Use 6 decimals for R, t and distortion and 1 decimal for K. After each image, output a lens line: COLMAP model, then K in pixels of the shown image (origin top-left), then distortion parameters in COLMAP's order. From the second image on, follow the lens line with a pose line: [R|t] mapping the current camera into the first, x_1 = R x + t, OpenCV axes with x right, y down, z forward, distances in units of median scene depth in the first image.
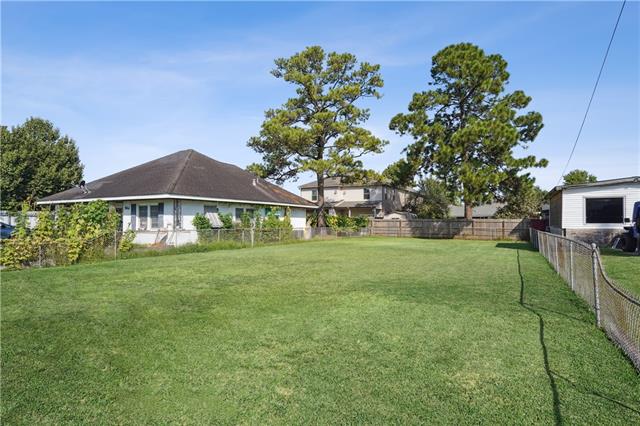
lens RADIAL K [[365.0, 0, 320.0], [0, 365.0, 213.0], [0, 0, 1]] dist [-0.003744, 0.003038]
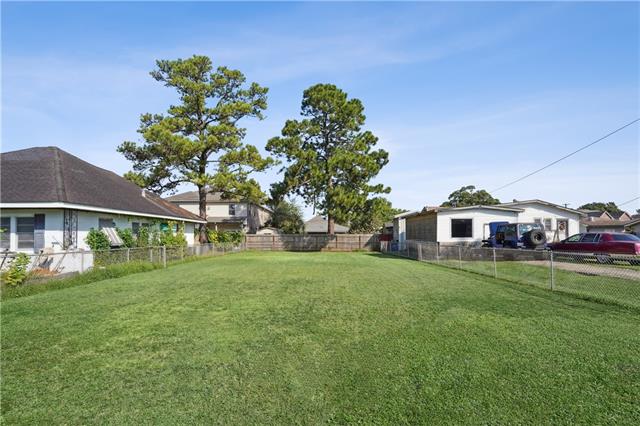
lens RADIAL K [[327.6, 0, 316.8], [0, 327.6, 230.4], [0, 0, 1]] dist [-0.038962, 0.000871]
pose [[0.885454, 0.003307, 0.464715, -0.138556], [-0.006553, 0.999964, 0.005369, -0.000979], [-0.464681, -0.007799, 0.885444, 0.095307]]
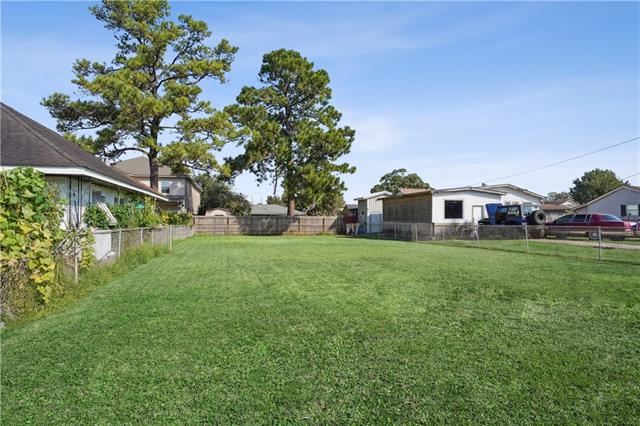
lens RADIAL K [[365.0, 0, 320.0], [0, 365.0, 213.0], [0, 0, 1]] dist [-0.003744, 0.003038]
pose [[0.738217, 0.010786, 0.674477, -0.280878], [-0.013726, 0.999905, -0.000968, 0.007796], [-0.674424, -0.008543, 0.738295, 0.169096]]
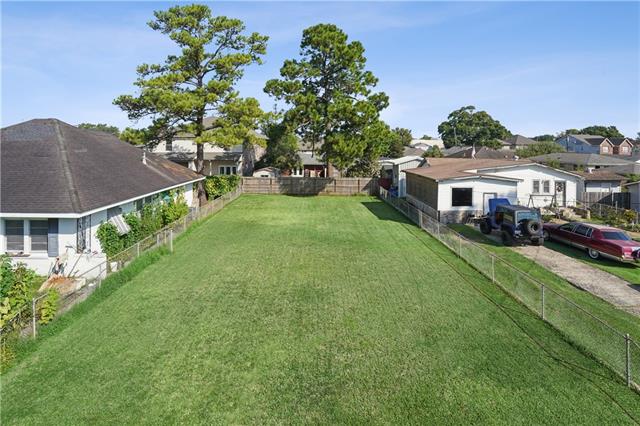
lens RADIAL K [[343.5, 0, 318.3], [0, 343.5, 142.0], [0, 0, 1]] dist [-0.022084, -0.030664]
pose [[0.873306, 0.010066, 0.487069, -0.171599], [-0.018011, 0.999770, 0.011632, -0.115861], [-0.486840, -0.018931, 0.873286, 0.076404]]
